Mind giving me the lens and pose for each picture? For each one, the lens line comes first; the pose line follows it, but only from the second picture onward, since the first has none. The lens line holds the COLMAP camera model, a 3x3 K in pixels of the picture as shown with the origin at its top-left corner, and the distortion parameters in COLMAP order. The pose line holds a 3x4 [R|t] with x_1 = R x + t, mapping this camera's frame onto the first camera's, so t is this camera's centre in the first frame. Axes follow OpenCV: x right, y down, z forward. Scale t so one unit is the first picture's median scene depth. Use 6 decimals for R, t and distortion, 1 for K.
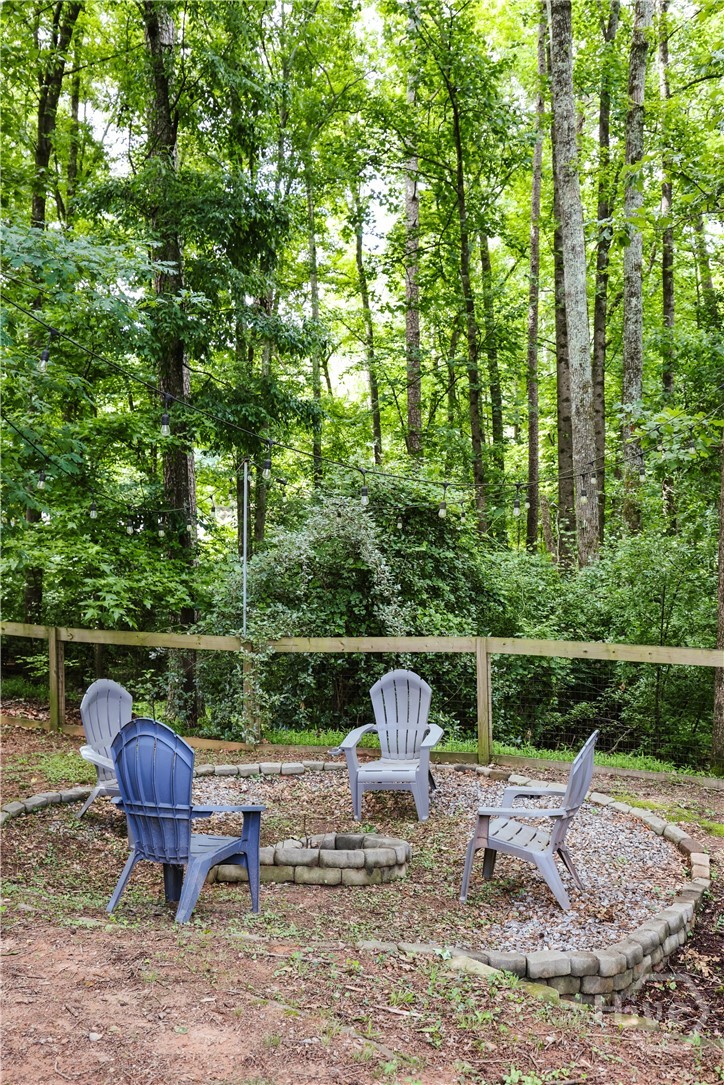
lens RADIAL K [[1136.2, 0, 362.0], [0, 1136.2, 542.5], [0, 0, 1]] dist [-0.006290, 0.003686]
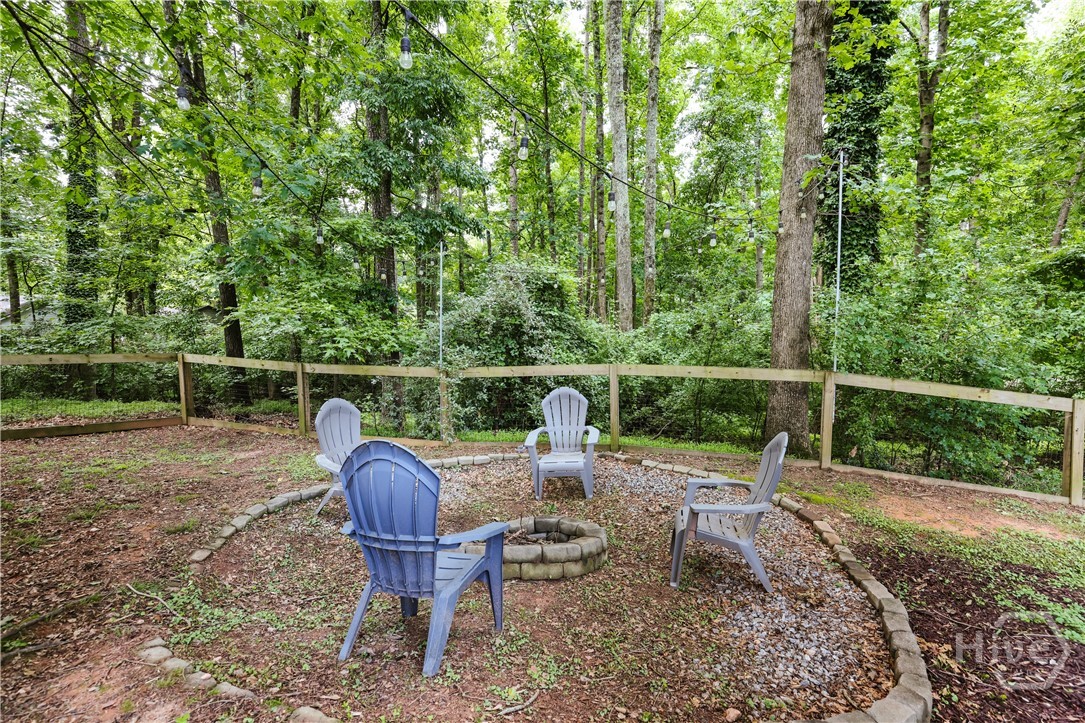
lens RADIAL K [[492.1, 0, 542.5], [0, 492.1, 361.5], [0, 0, 1]] dist [-0.017567, 0.000055]
pose [[0.986574, -0.008587, 0.163087, -0.088359], [0.000962, 0.998905, 0.046780, 0.052955], [-0.163311, -0.045995, 0.985502, 0.418859]]
